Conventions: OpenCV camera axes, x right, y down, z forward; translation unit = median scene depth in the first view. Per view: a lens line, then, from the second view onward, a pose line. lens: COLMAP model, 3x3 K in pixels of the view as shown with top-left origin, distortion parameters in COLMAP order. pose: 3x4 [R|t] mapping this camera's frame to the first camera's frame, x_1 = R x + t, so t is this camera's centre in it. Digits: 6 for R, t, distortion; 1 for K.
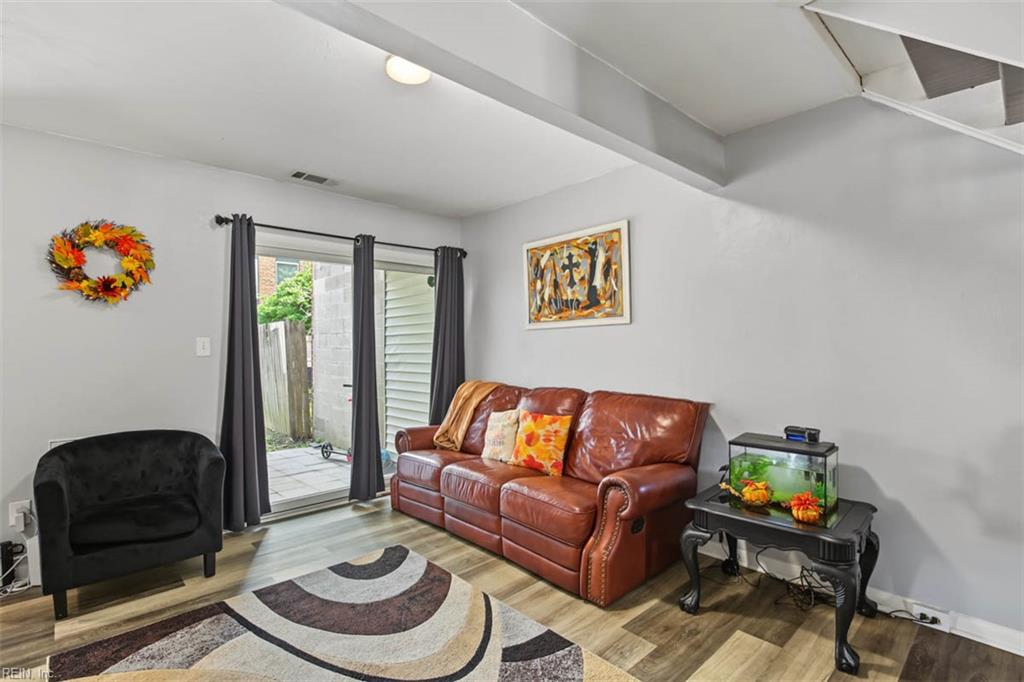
lens RADIAL K [[483.3, 0, 520.9], [0, 483.3, 347.7], [0, 0, 1]] dist [-0.005971, 0.000549]
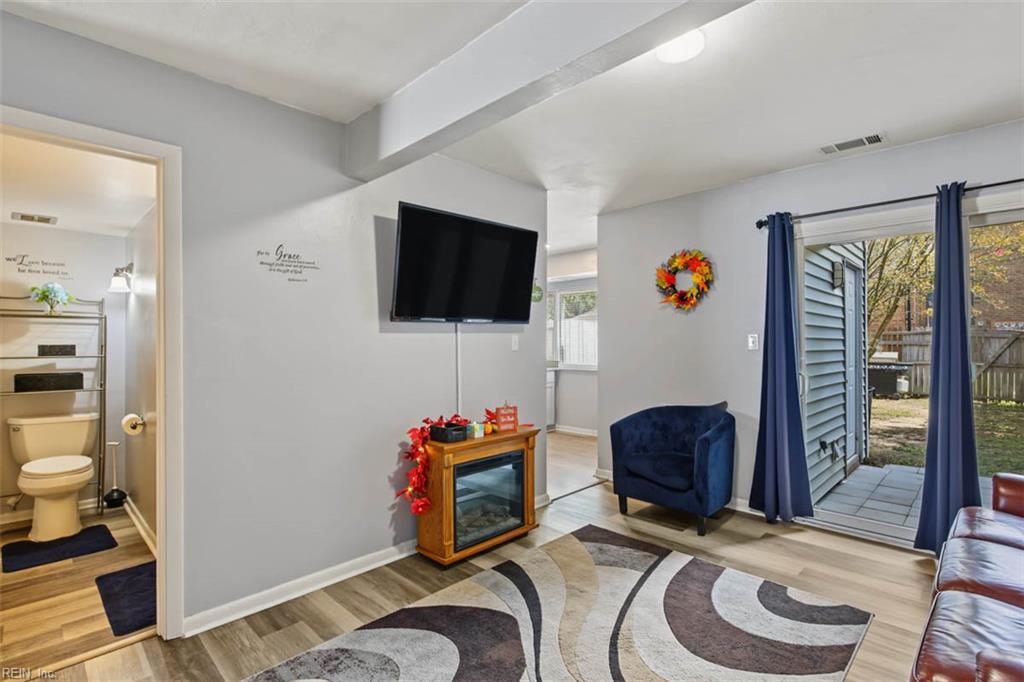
lens RADIAL K [[483.3, 0, 515.9], [0, 483.3, 341.0], [0, 0, 1]] dist [-0.005971, 0.000549]
pose [[0.031505, 0.002826, -0.999500, 0.395117], [-0.003795, 0.999989, 0.002707, -0.004277], [0.999496, 0.003708, 0.031516, 0.377657]]
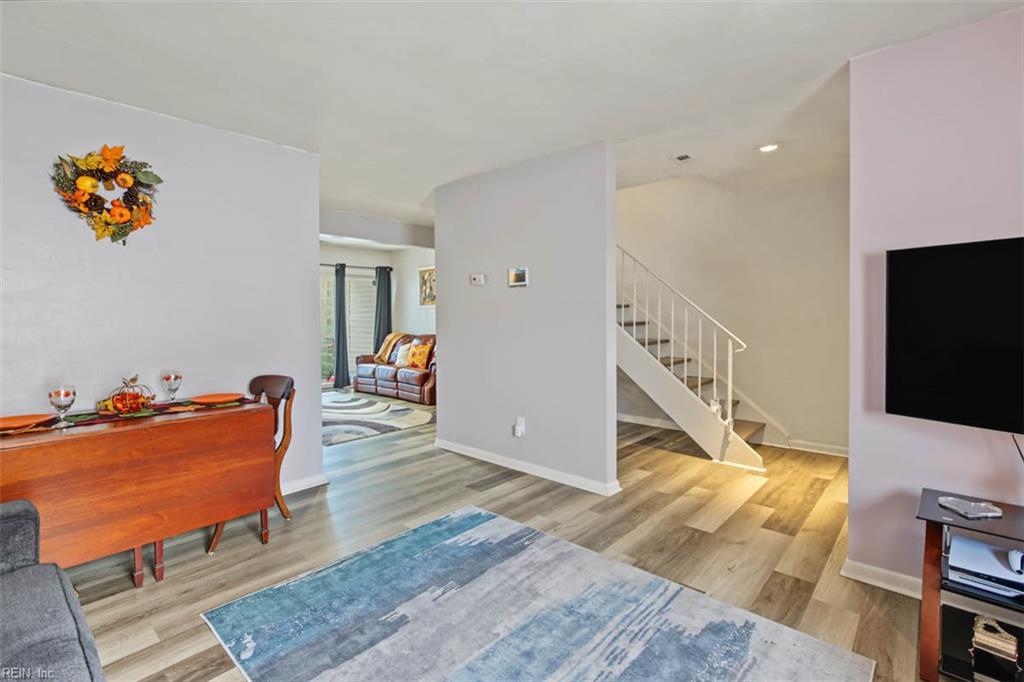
lens RADIAL K [[483.3, 0, 528.8], [0, 483.3, 317.7], [0, 0, 1]] dist [-0.005971, 0.000549]
pose [[0.995499, 0.002826, 0.094735, 0.328679], [-0.003250, 0.999985, 0.004319, -0.007364], [-0.094721, -0.004608, 0.995493, -1.313407]]
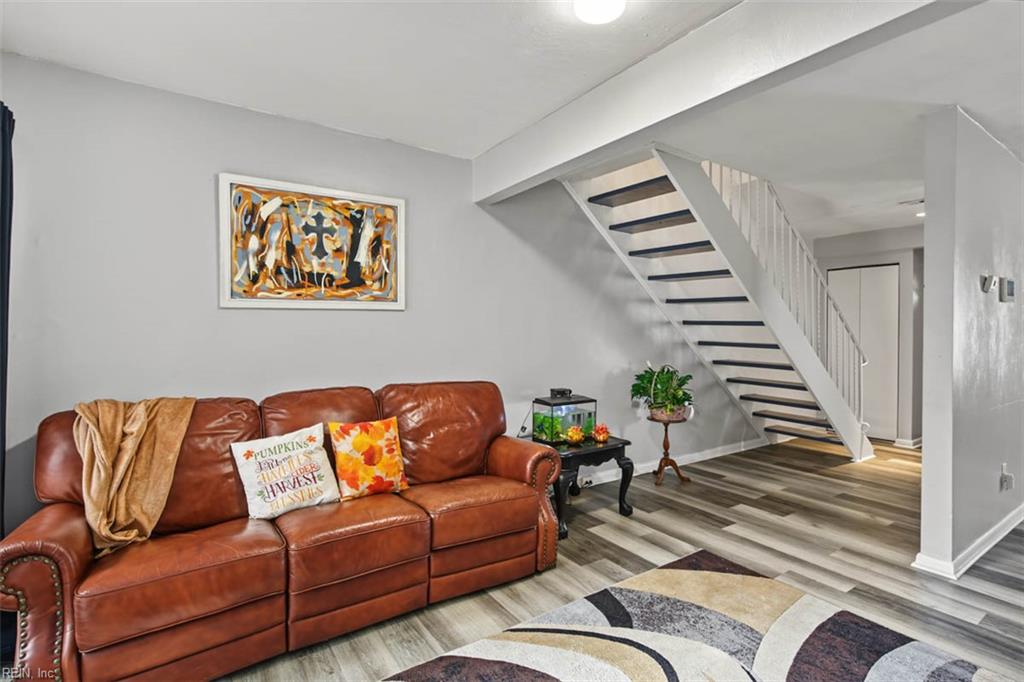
lens RADIAL K [[483.3, 0, 514.0], [0, 483.3, 330.4], [0, 0, 1]] dist [-0.005971, 0.000549]
pose [[0.171595, 0.008871, 0.985128, -0.620012], [-0.000866, 0.999960, -0.008854, -0.002111], [-0.985167, 0.000666, 0.171596, 0.579871]]
